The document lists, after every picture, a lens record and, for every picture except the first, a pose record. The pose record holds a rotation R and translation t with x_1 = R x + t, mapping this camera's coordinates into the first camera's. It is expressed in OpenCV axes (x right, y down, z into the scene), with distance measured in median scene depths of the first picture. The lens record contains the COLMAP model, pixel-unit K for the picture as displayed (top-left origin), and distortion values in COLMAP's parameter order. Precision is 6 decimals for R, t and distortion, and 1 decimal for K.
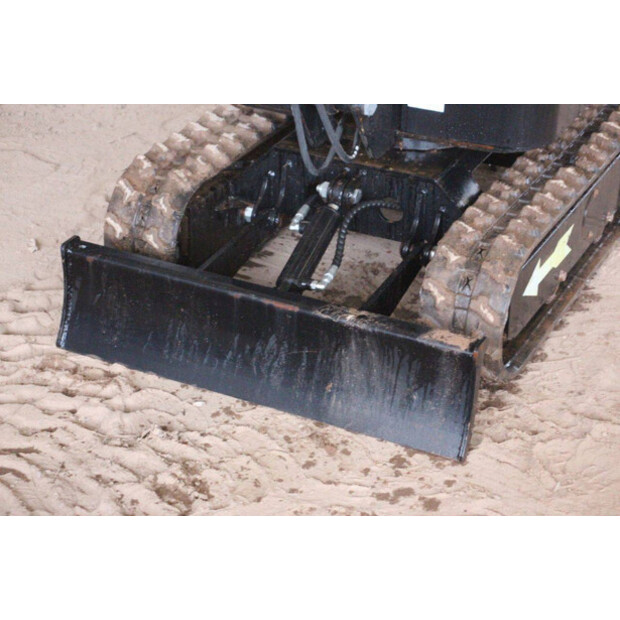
lens RADIAL K [[1478.0, 0, 310.0], [0, 1478.0, 310.0], [0, 0, 1]] dist [0.364883, 0.947798]
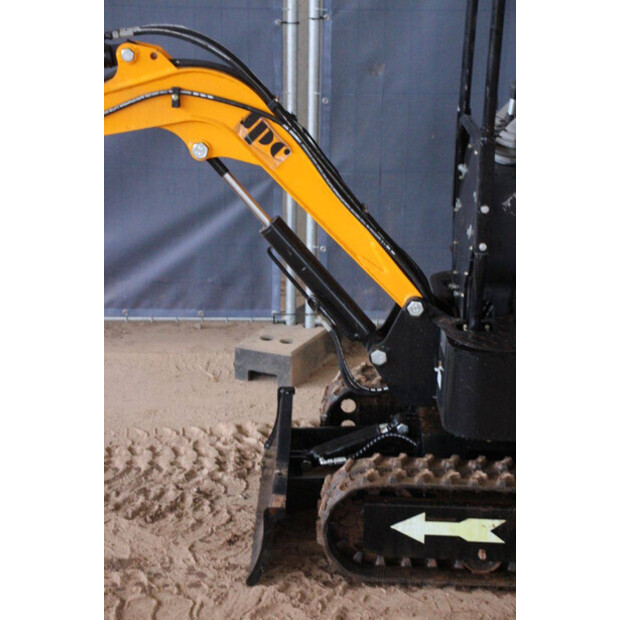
lens RADIAL K [[1317.9, 0, 308.3], [0, 1317.9, 320.6], [0, 0, 1]] dist [0.352409, 0.073538]
pose [[0.432227, 0.269778, -0.860465, 1.051177], [-0.444207, 0.894097, 0.057190, -0.202645], [0.784768, 0.357505, 0.506291, 0.276164]]
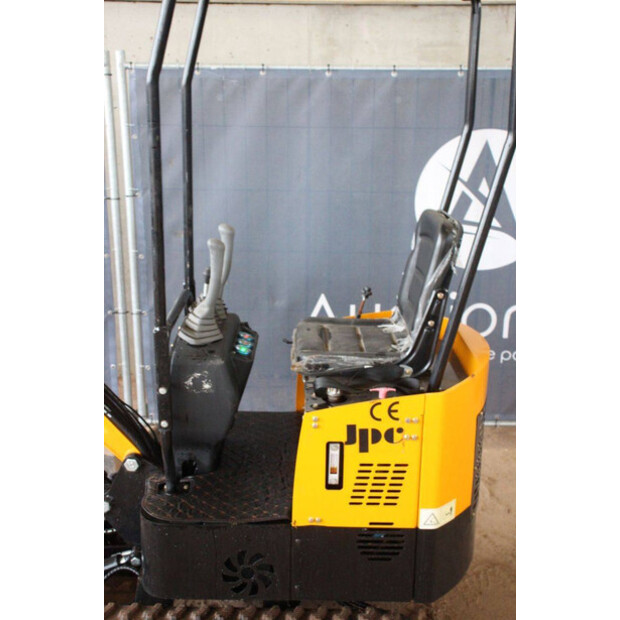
lens RADIAL K [[761.8, 0, 310.0], [0, 761.8, 310.0], [0, 0, 1]] dist [0.019284, 0.010438]
pose [[0.442549, 0.237335, -0.864767, 0.769491], [-0.436856, 0.899231, 0.023230, -0.426294], [0.783139, 0.367499, 0.501635, 0.652999]]
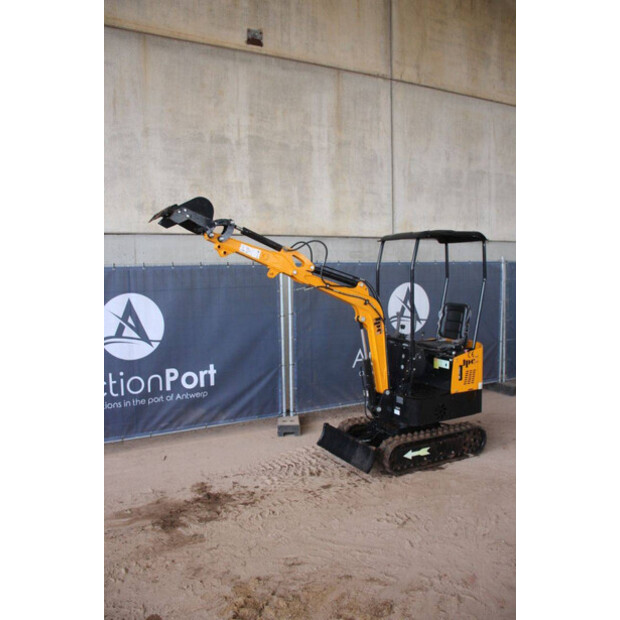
lens RADIAL K [[534.1, 0, 310.0], [0, 534.1, 310.0], [0, 0, 1]] dist [-0.177737, 0.174896]
pose [[0.807360, 0.020896, -0.589689, 0.805858], [-0.265408, 0.905430, -0.331293, 0.184992], [0.527000, 0.423981, 0.736554, -0.460013]]
